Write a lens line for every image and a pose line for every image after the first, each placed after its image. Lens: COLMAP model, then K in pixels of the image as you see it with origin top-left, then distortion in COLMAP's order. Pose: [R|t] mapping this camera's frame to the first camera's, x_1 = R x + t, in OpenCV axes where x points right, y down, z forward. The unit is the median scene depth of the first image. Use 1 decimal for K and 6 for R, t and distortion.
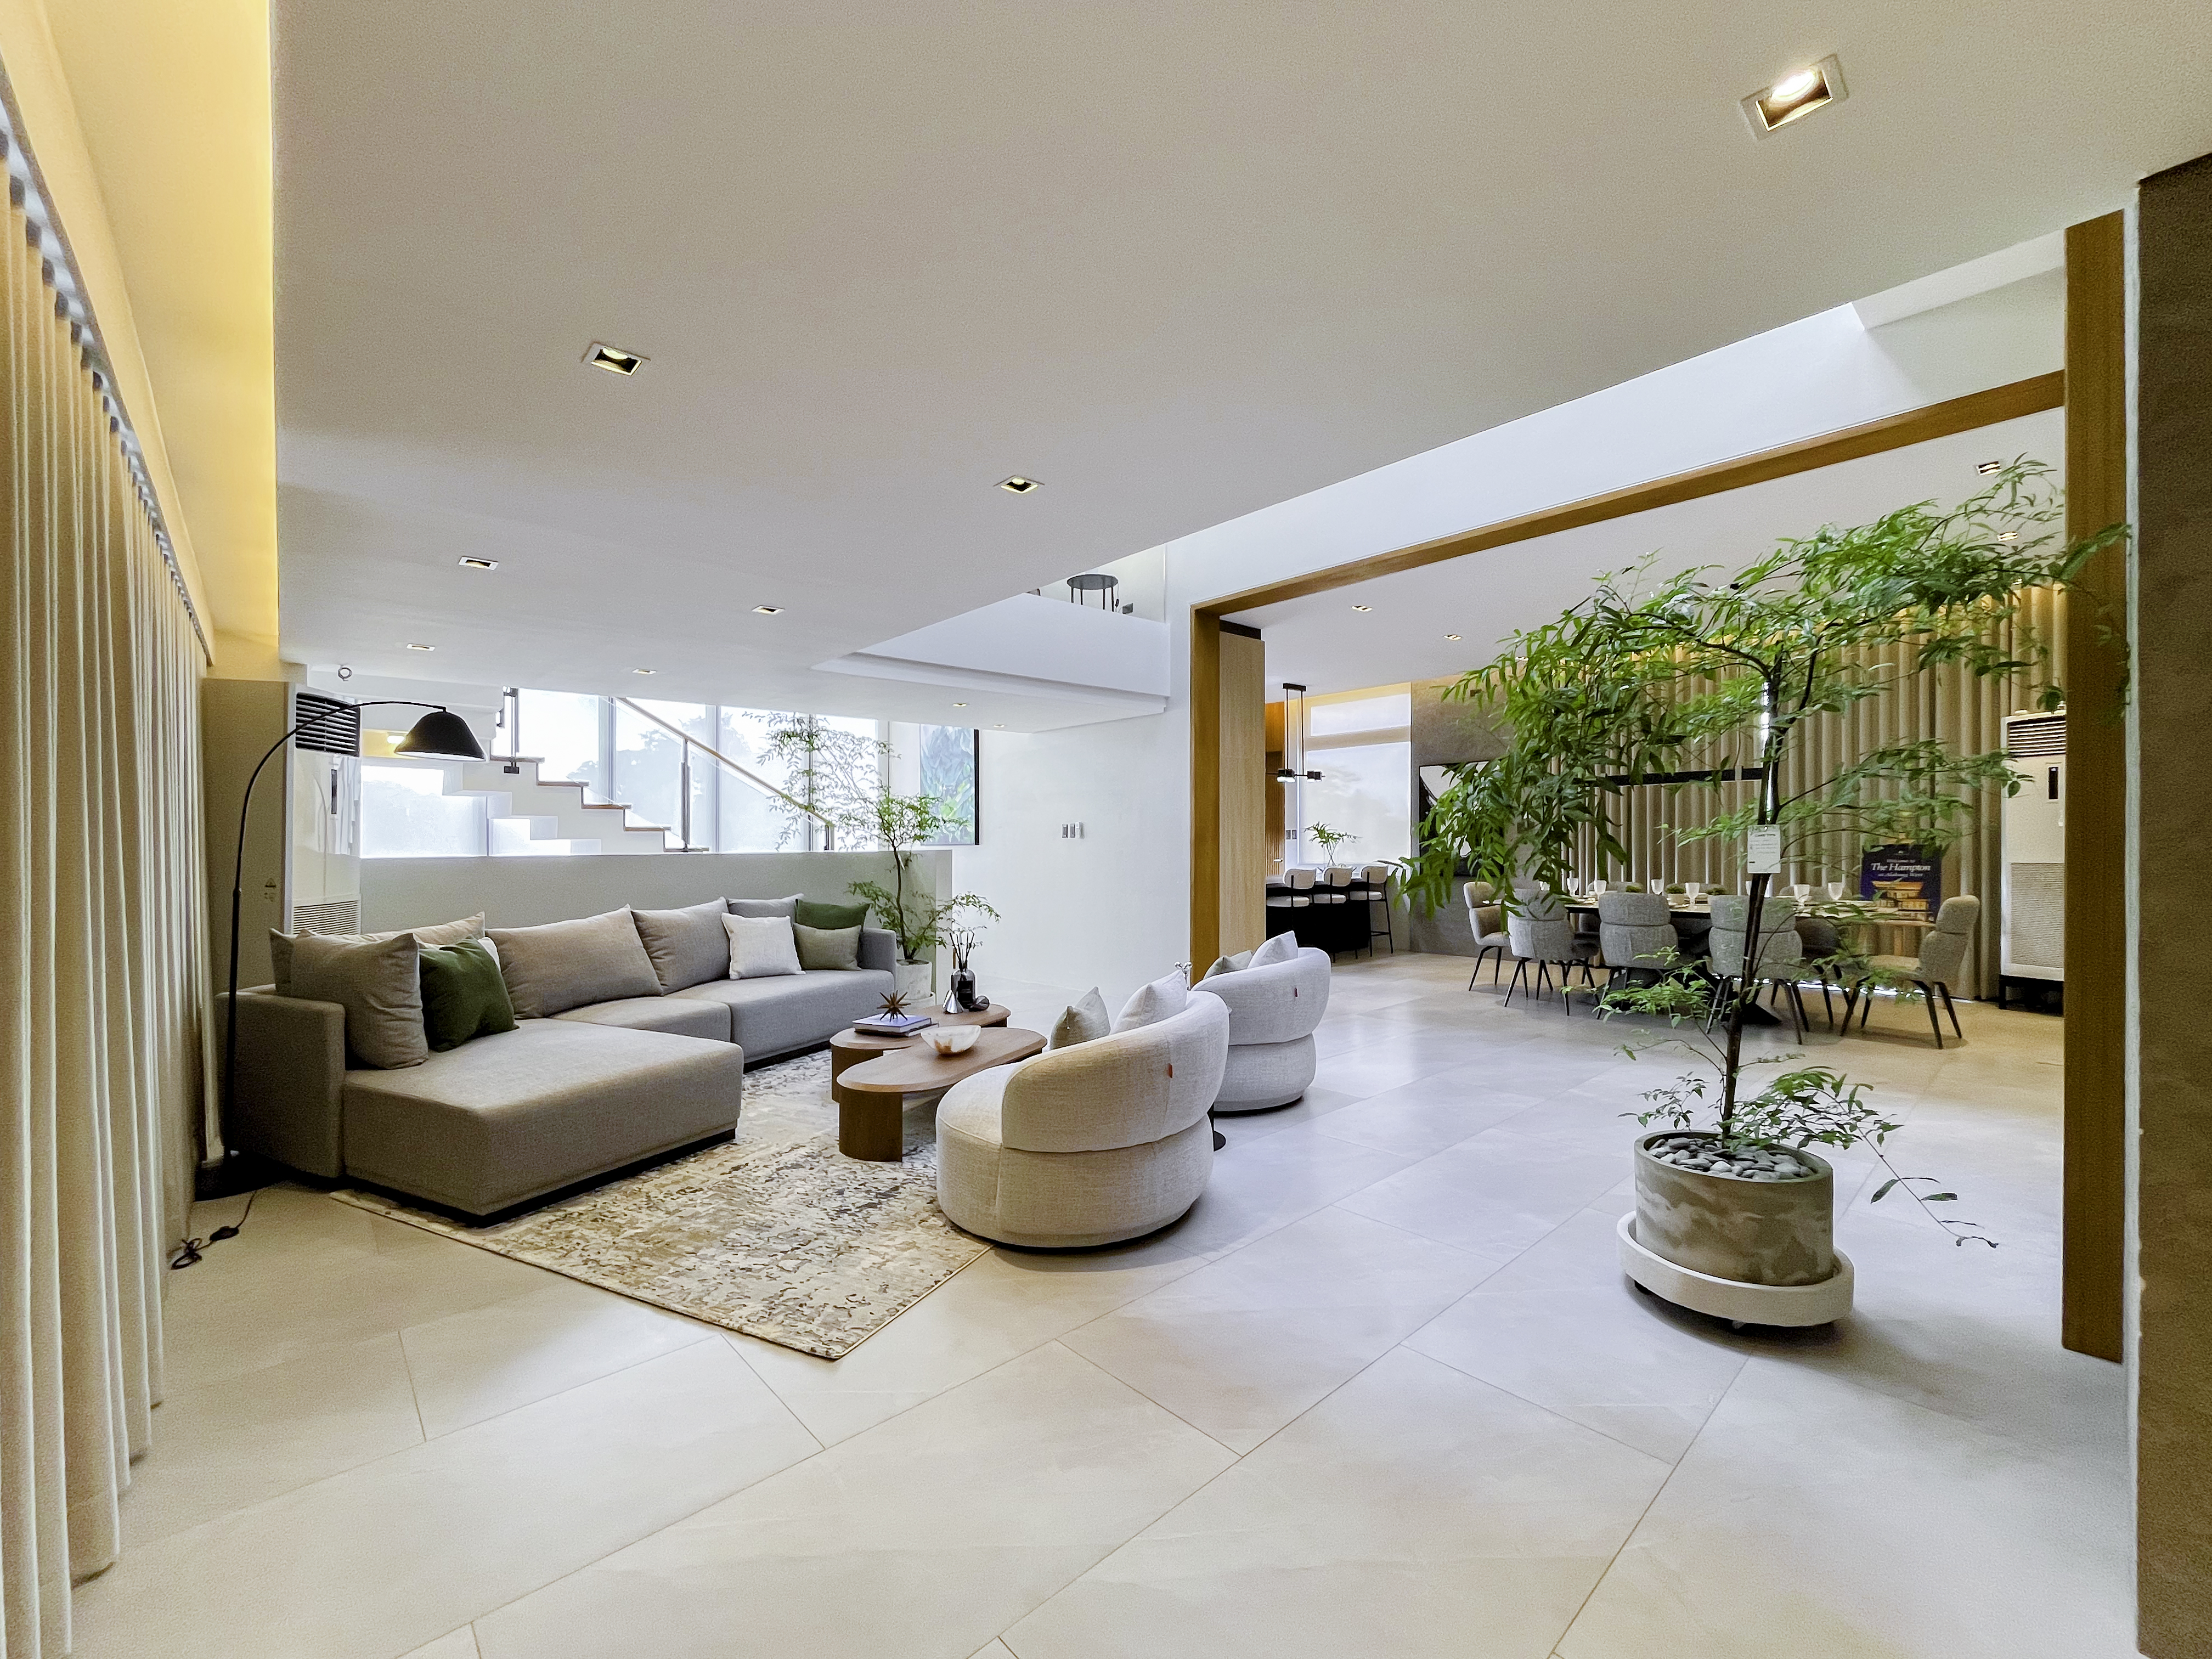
lens RADIAL K [[913.5, 0, 1106.0], [0, 913.5, 829.5], [0, 0, 1]] dist [0.001625, -0.000180]
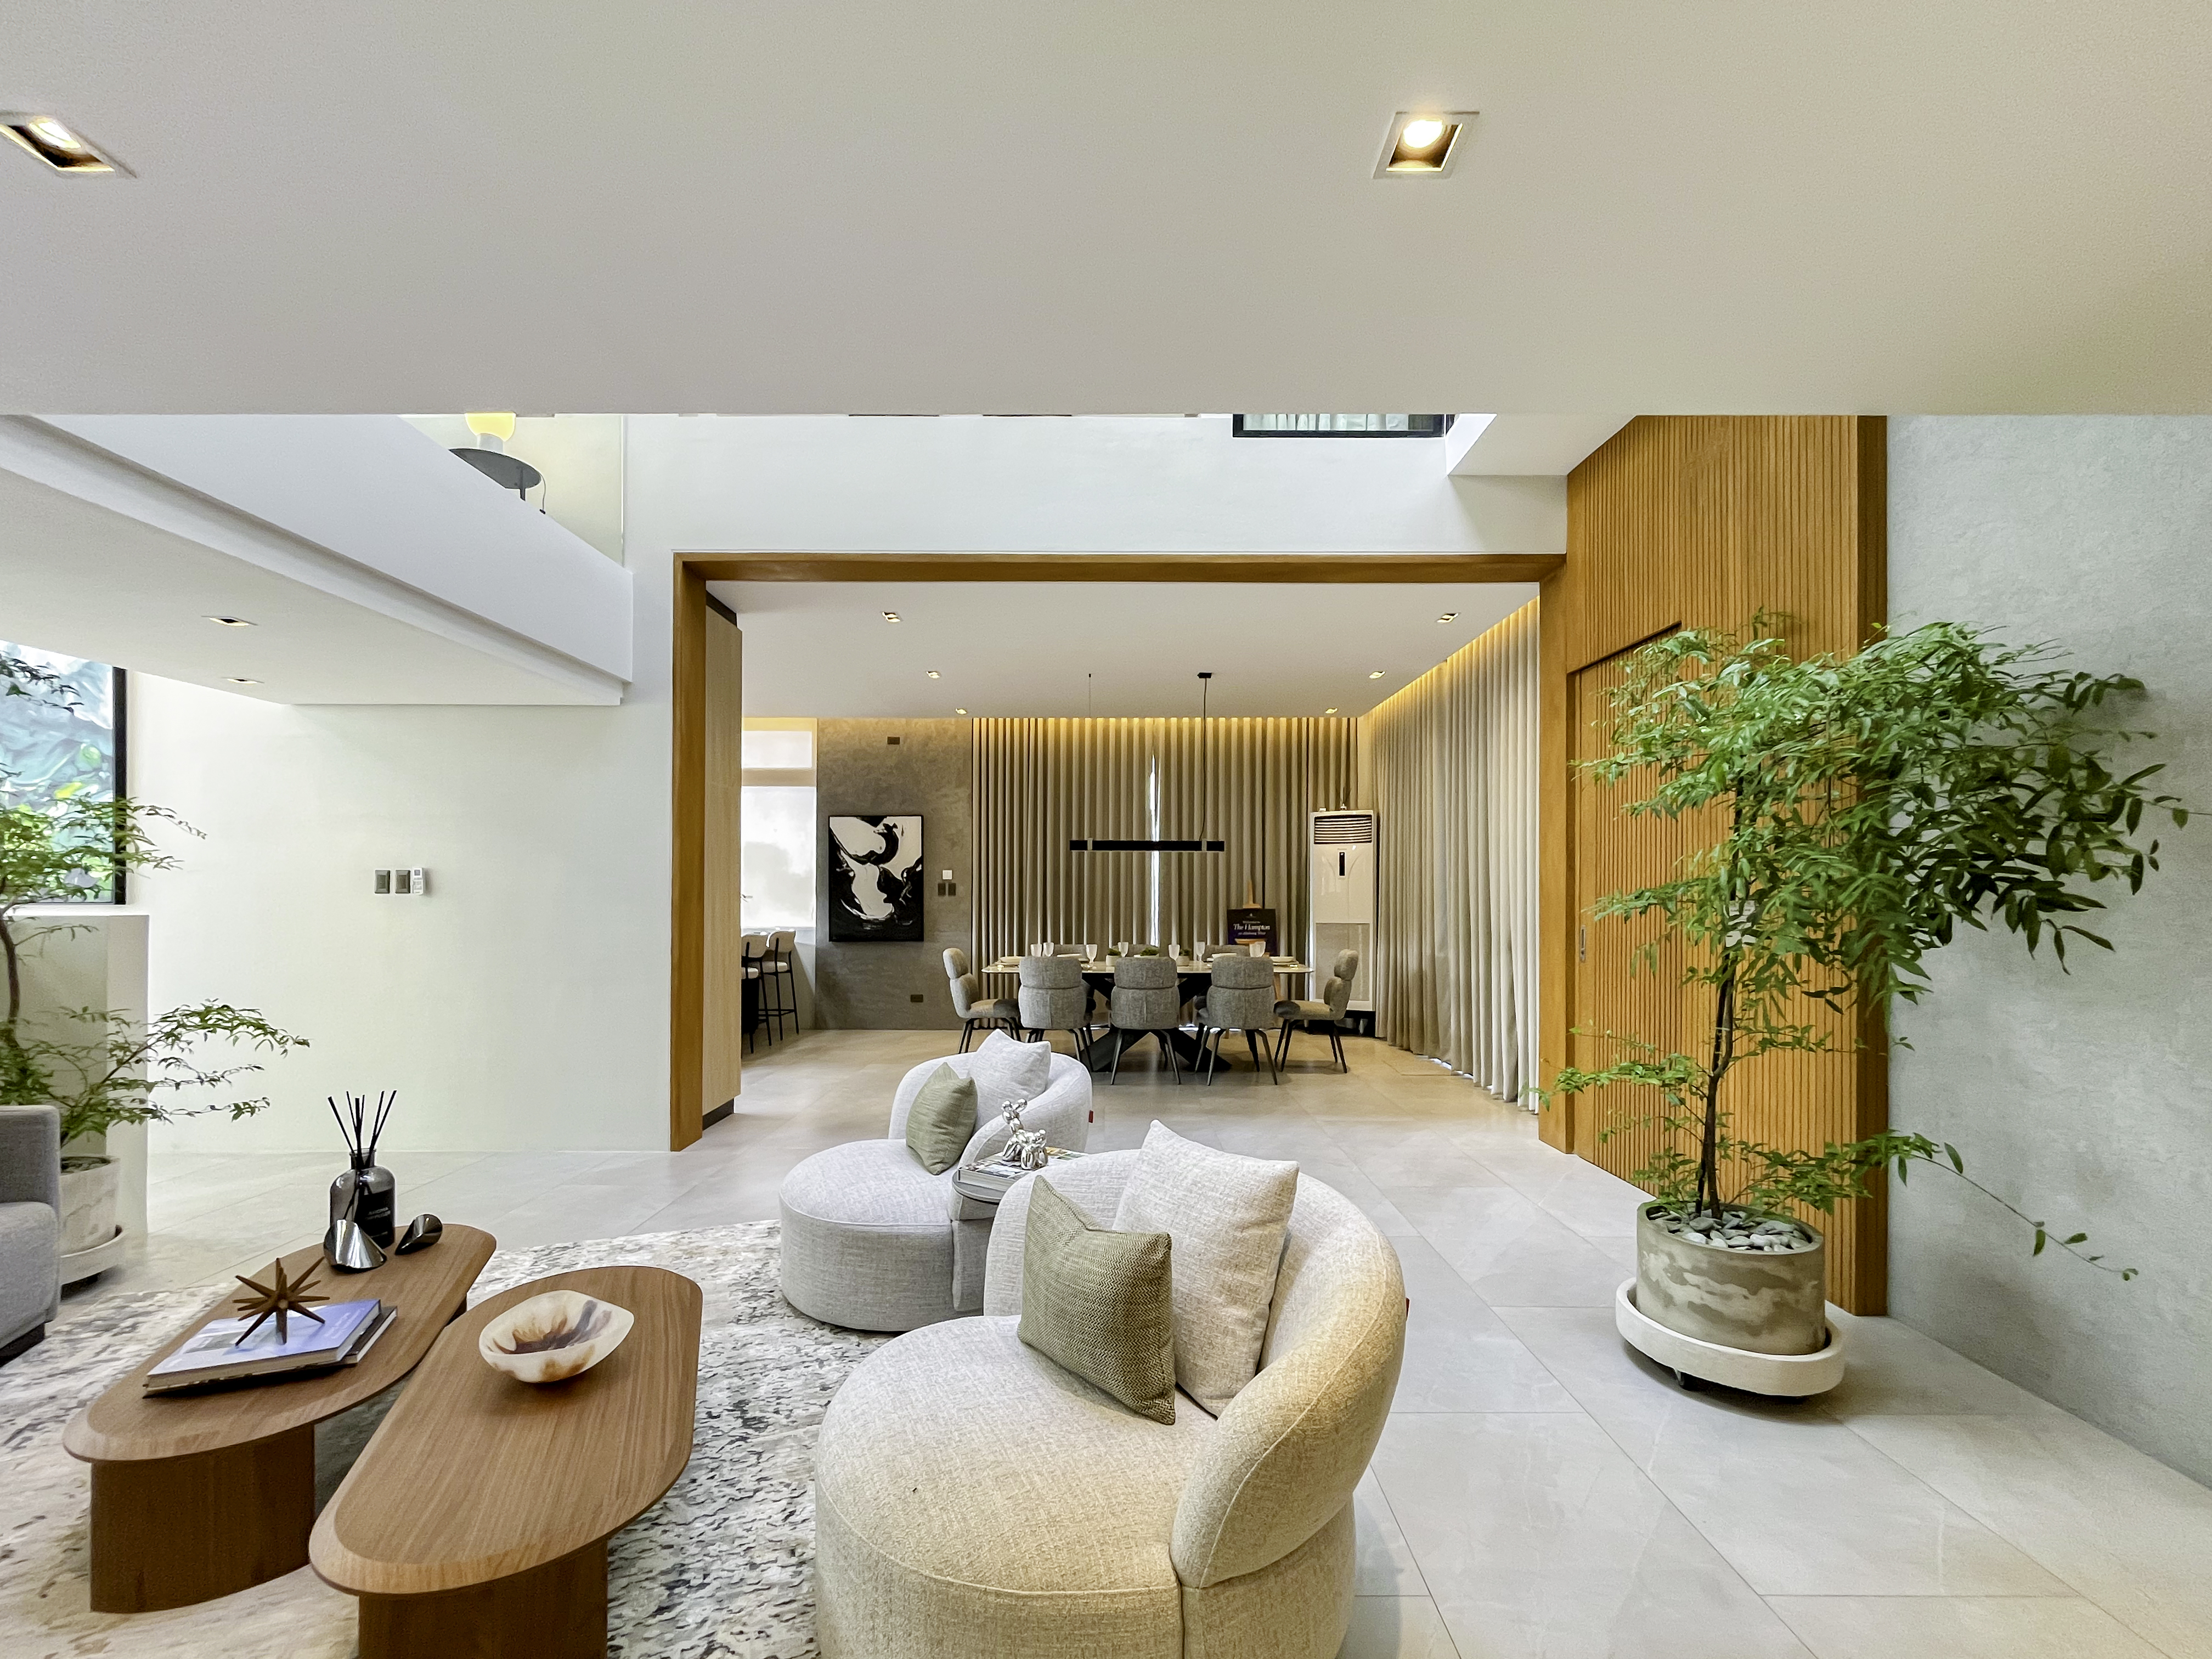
lens RADIAL K [[929.8, 0, 1104.9], [0, 929.8, 899.3], [0, 0, 1]] dist [-0.001836, -0.000453]
pose [[0.672675, 0.009167, 0.739882, -0.203541], [-0.019179, 0.999803, 0.005049, 0.001344], [-0.739690, -0.017587, 0.672718, 0.305723]]
